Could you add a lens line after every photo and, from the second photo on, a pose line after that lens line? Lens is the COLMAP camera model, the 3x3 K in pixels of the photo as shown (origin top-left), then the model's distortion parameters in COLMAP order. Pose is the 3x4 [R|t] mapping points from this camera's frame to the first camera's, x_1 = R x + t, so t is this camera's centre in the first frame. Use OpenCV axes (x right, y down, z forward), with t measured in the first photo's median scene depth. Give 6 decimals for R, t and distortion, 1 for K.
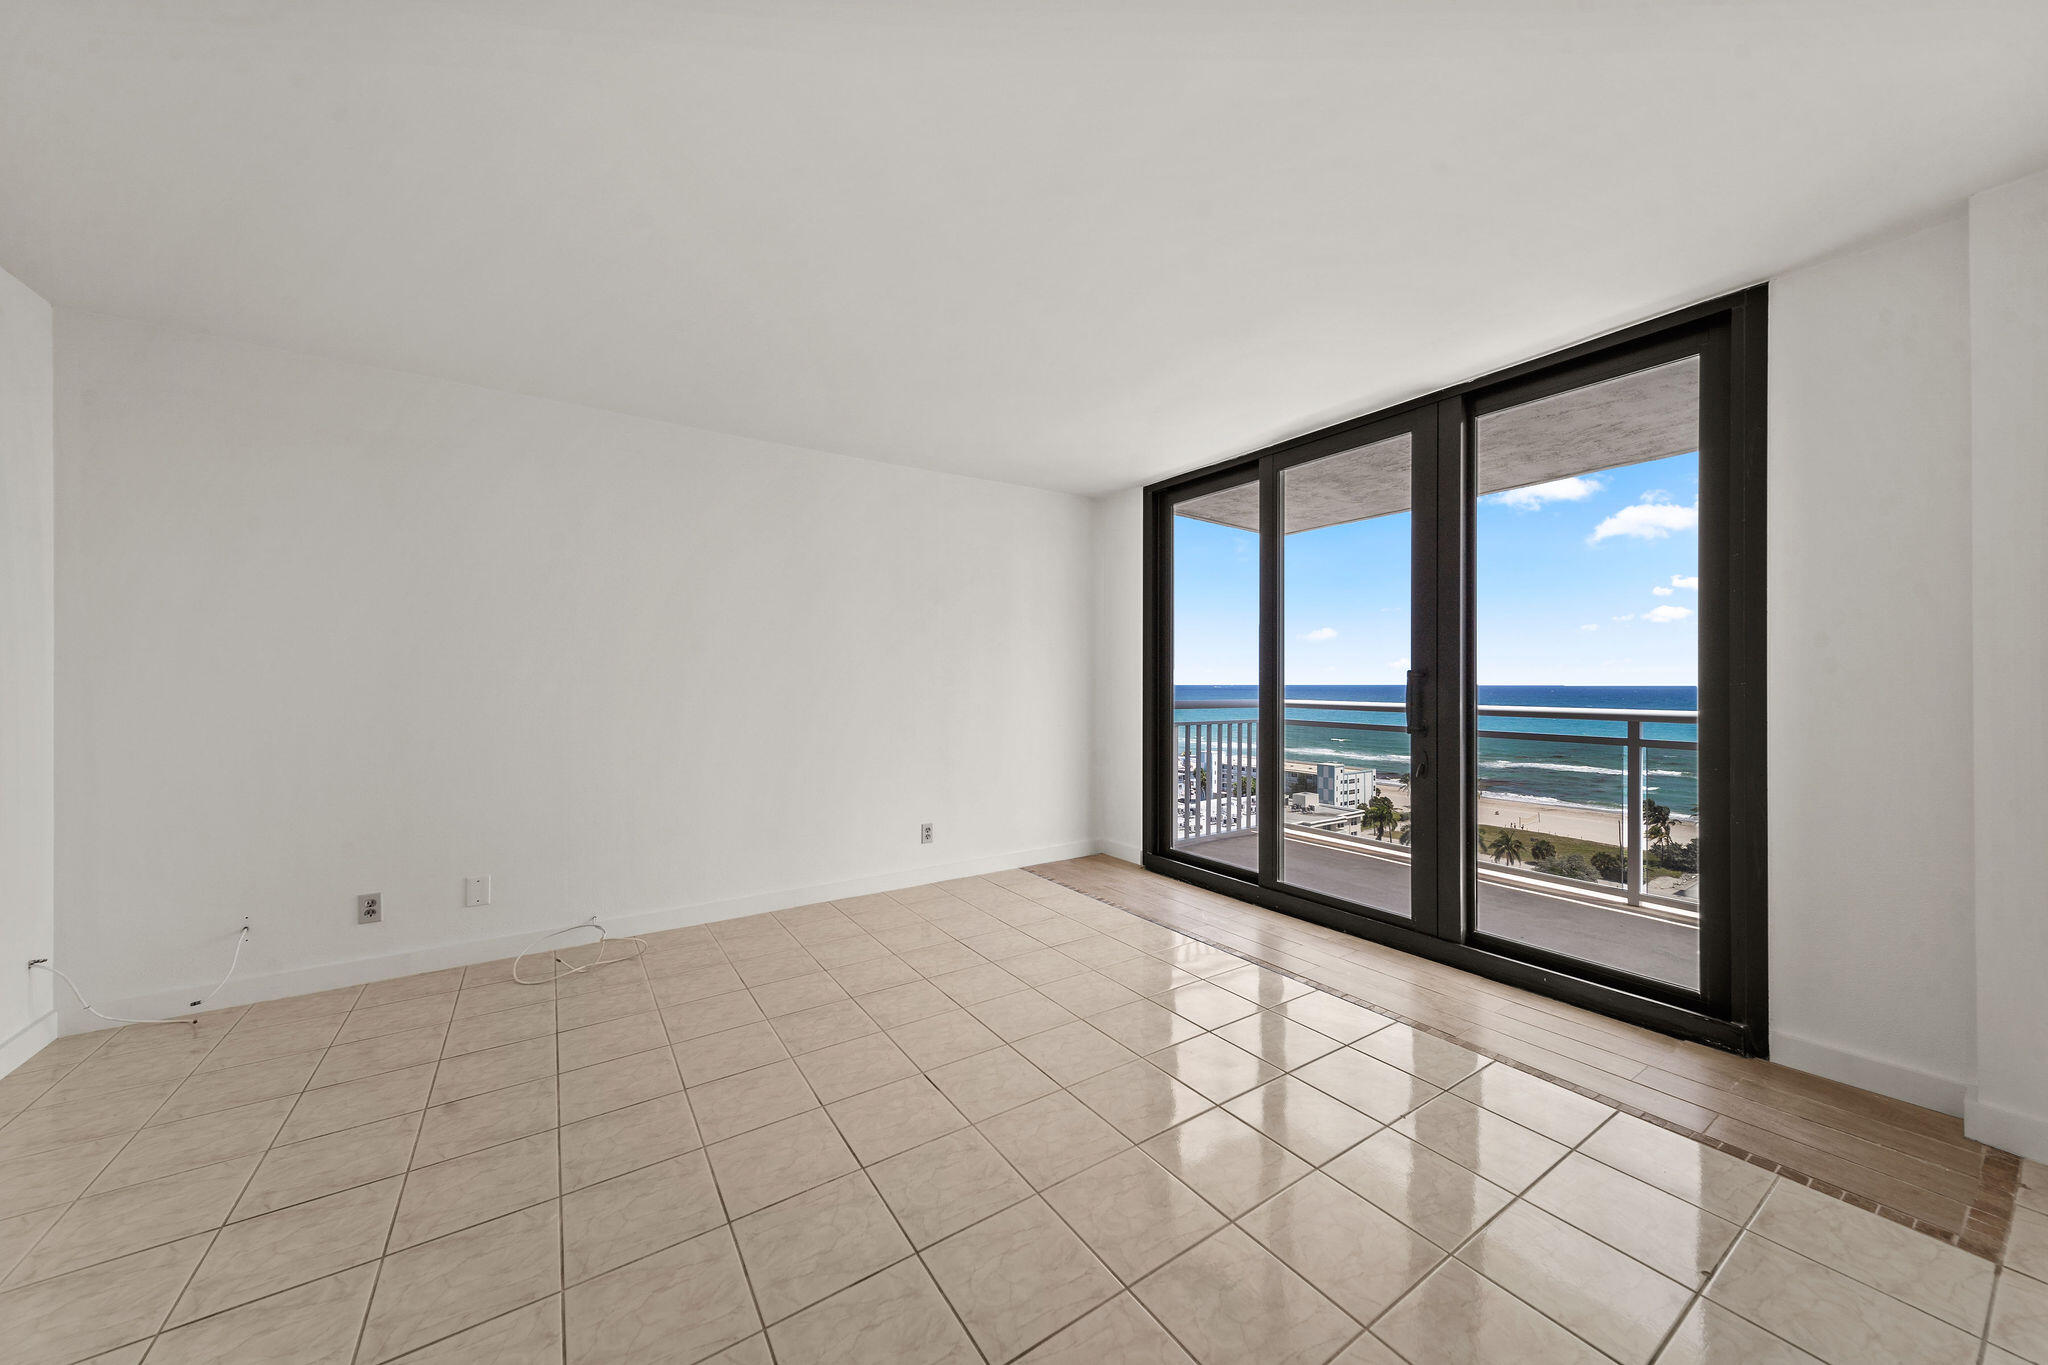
lens RADIAL K [[725.2, 0, 1030.6], [0, 725.2, 679.0], [0, 0, 1]] dist [0.006374, 0.000725]
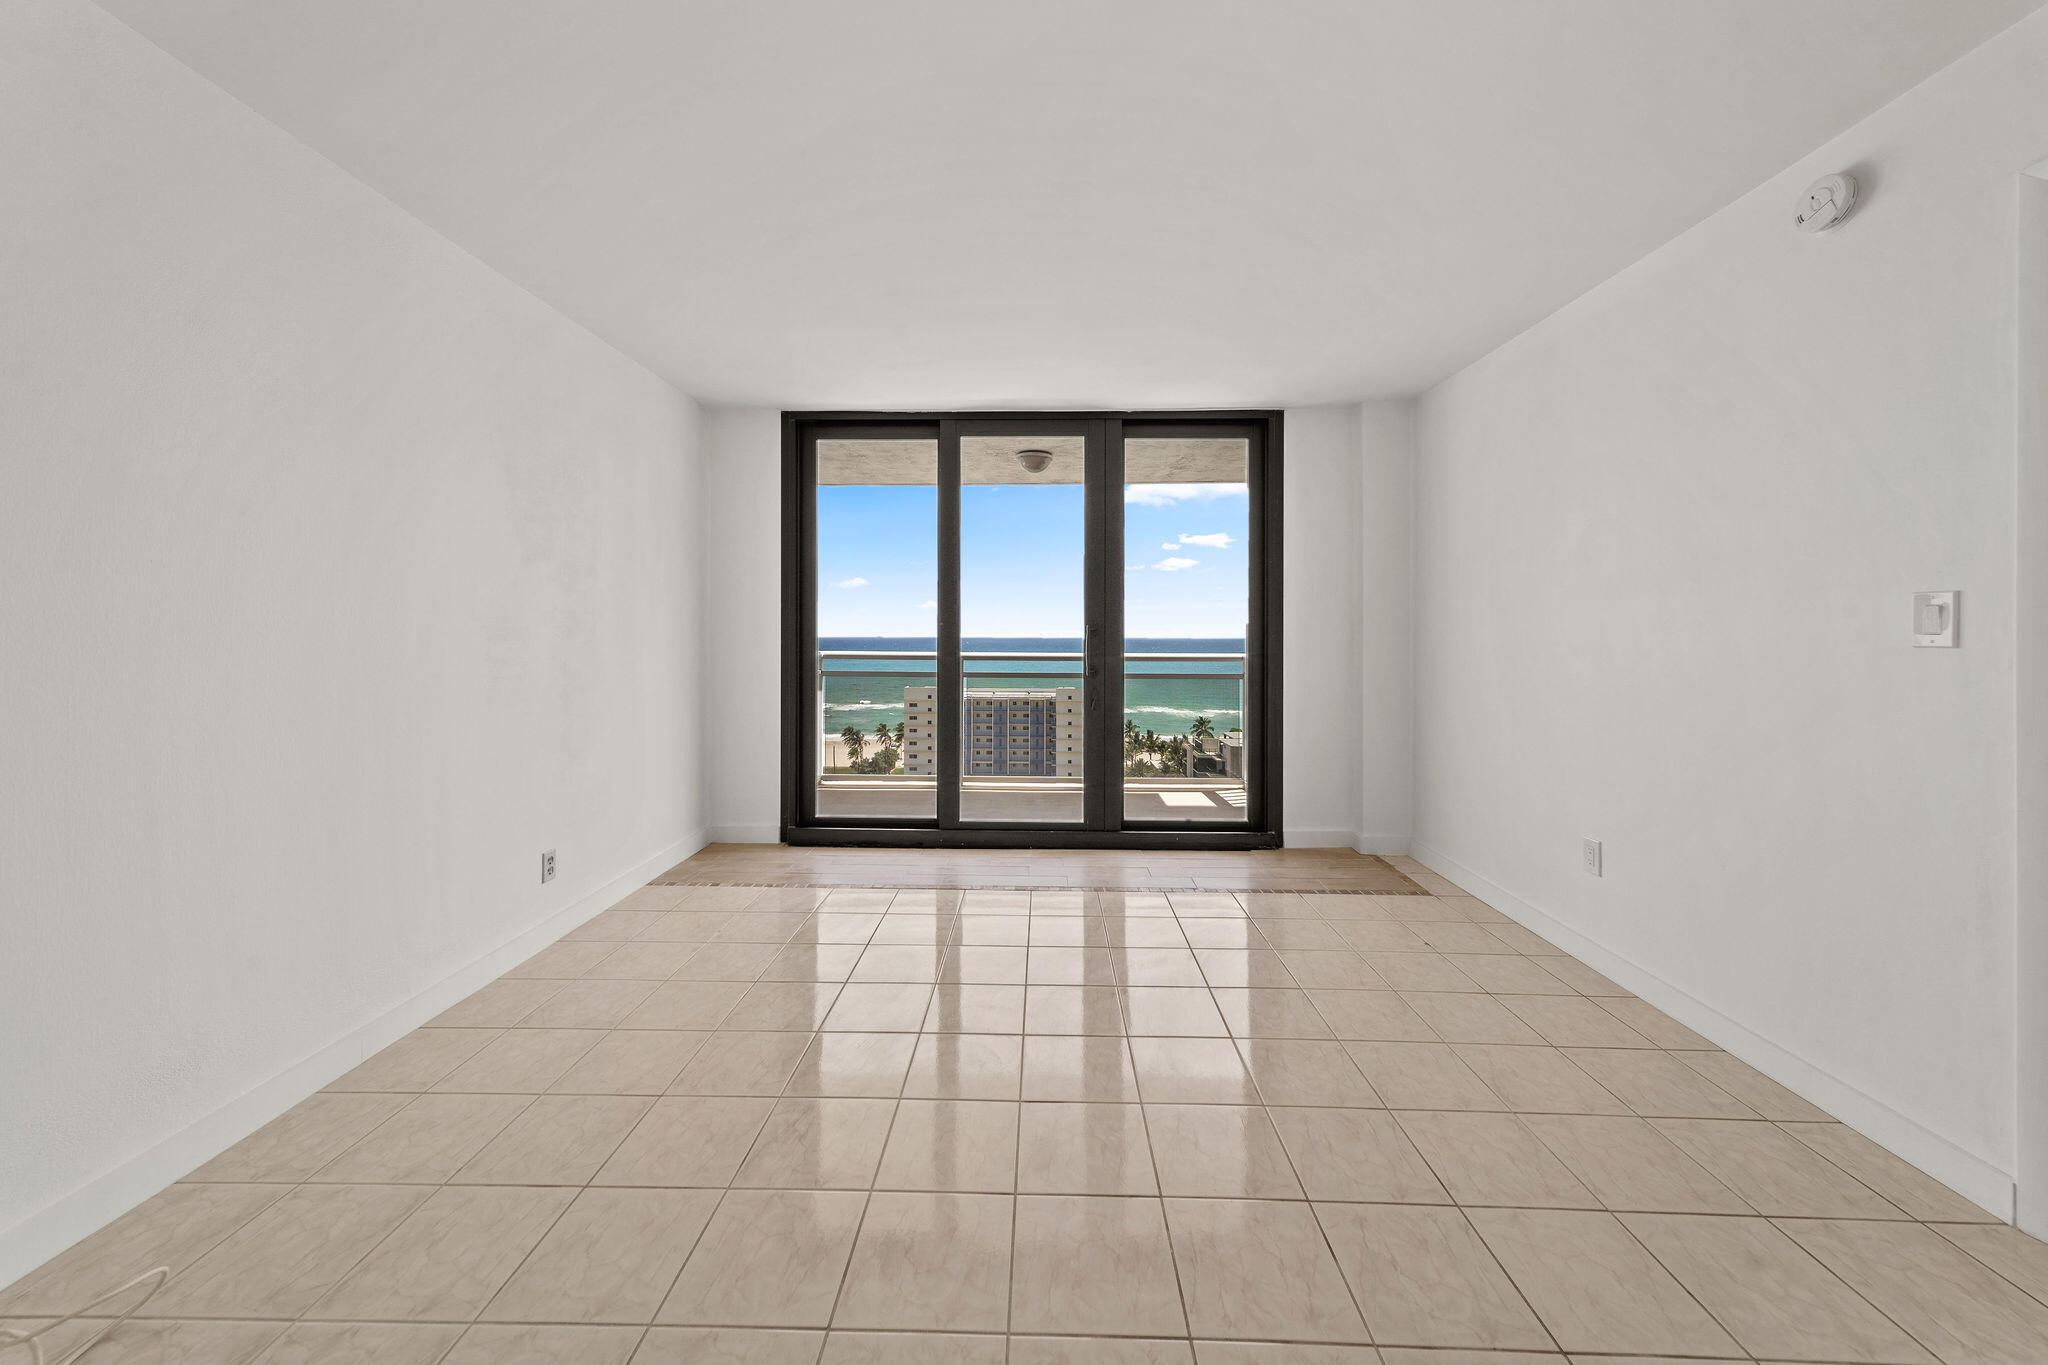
lens RADIAL K [[725.2, 0, 1042.1], [0, 725.2, 649.4], [0, 0, 1]] dist [0.006374, 0.000725]
pose [[0.563667, -0.014181, 0.825880, -0.461822], [-0.007469, 0.999724, 0.022264, 0.000017], [-0.825968, -0.018718, 0.563406, 0.290046]]
